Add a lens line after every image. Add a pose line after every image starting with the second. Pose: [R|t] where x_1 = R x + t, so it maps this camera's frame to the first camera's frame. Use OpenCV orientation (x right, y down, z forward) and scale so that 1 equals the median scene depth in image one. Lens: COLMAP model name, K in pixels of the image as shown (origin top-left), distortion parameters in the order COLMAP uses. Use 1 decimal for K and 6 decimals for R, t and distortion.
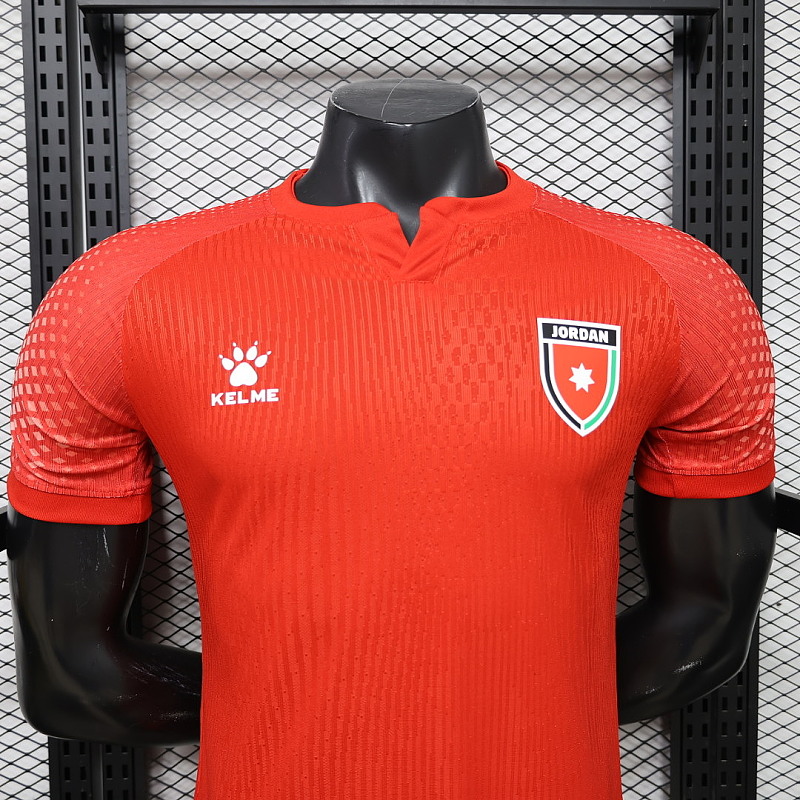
lens RADIAL K [[822.9, 0, 394.2], [0, 822.9, 399.1], [0, 0, 1]] dist [-0.009477, 0.005212]
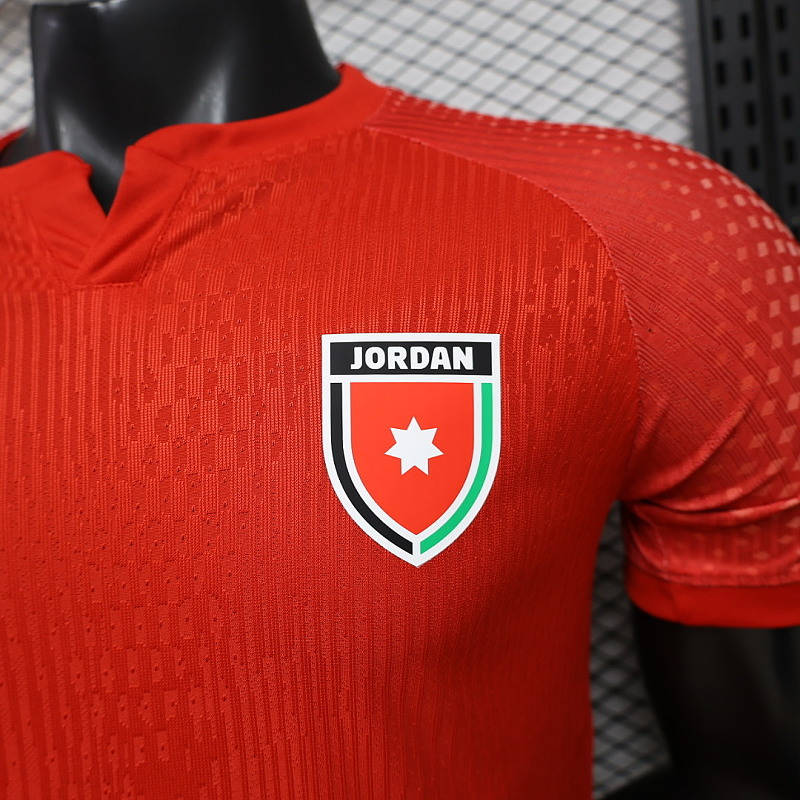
lens RADIAL K [[822.9, 0, 394.2], [0, 822.9, 399.1], [0, 0, 1]] dist [-0.009477, 0.005212]
pose [[0.983231, -0.073300, -0.166985, 0.287333], [0.077357, 0.996842, 0.017915, -0.061447], [0.165145, -0.030532, 0.985797, 0.481198]]
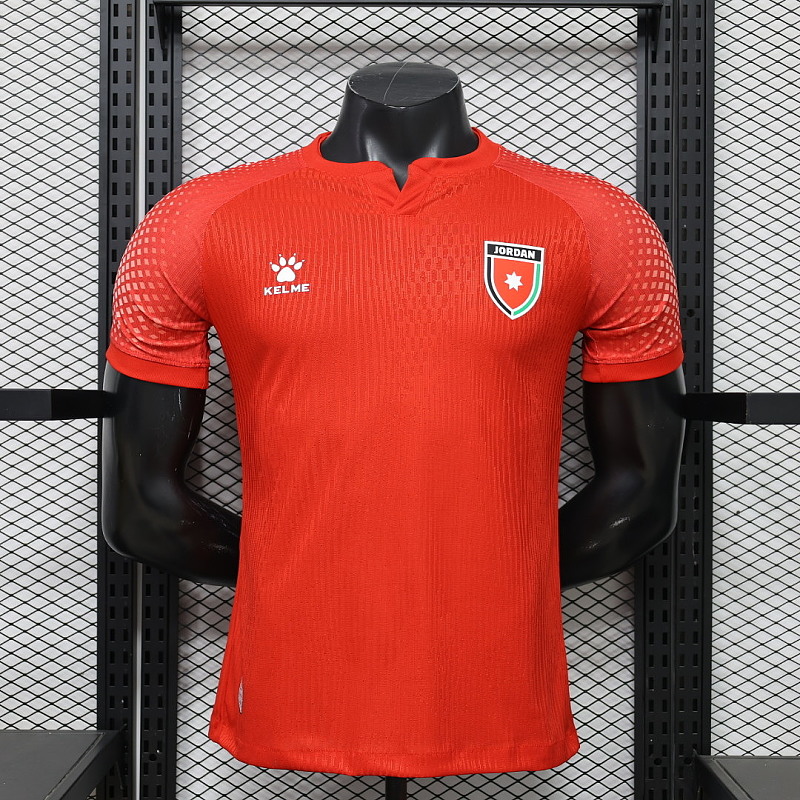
lens RADIAL K [[1557.5, 0, 400.0], [0, 1557.5, 400.0], [0, 0, 1]] dist [0.009907, 0.007270]
pose [[0.998905, 0.017595, -0.043351, 0.142166], [-0.019896, 0.998384, -0.053234, 0.323339], [0.042344, 0.054038, 0.997641, -1.699430]]
